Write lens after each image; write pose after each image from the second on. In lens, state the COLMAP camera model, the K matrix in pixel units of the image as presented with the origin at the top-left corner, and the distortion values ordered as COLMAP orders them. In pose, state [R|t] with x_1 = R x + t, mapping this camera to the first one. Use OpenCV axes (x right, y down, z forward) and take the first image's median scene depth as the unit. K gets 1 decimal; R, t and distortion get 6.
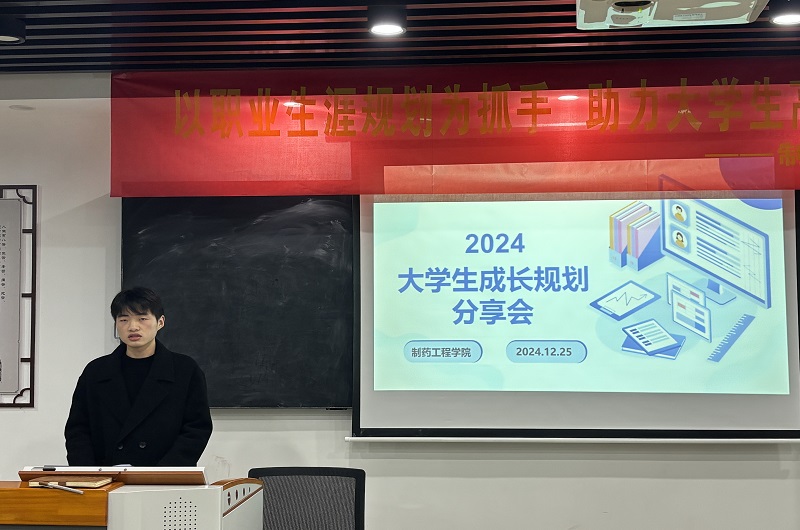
lens RADIAL K [[1113.5, 0, 410.9], [0, 1113.5, 260.3], [0, 0, 1]] dist [0.178734, 0.000000]
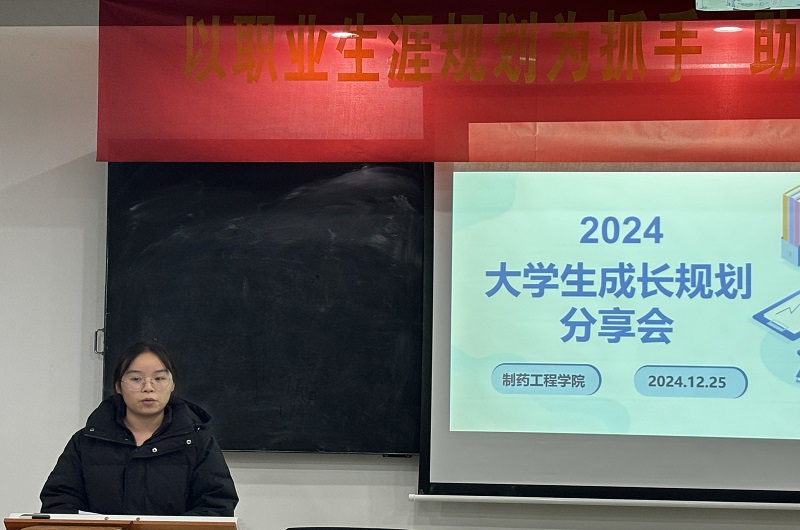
lens RADIAL K [[1967.3, 0, 395.6], [0, 1967.3, 267.7], [0, 0, 1]] dist [0.183137, 0.000000]
pose [[0.998872, 0.014467, -0.045227, -0.012318], [-0.013556, 0.999700, 0.020380, -0.015162], [0.045509, -0.019744, 0.998769, -0.279359]]
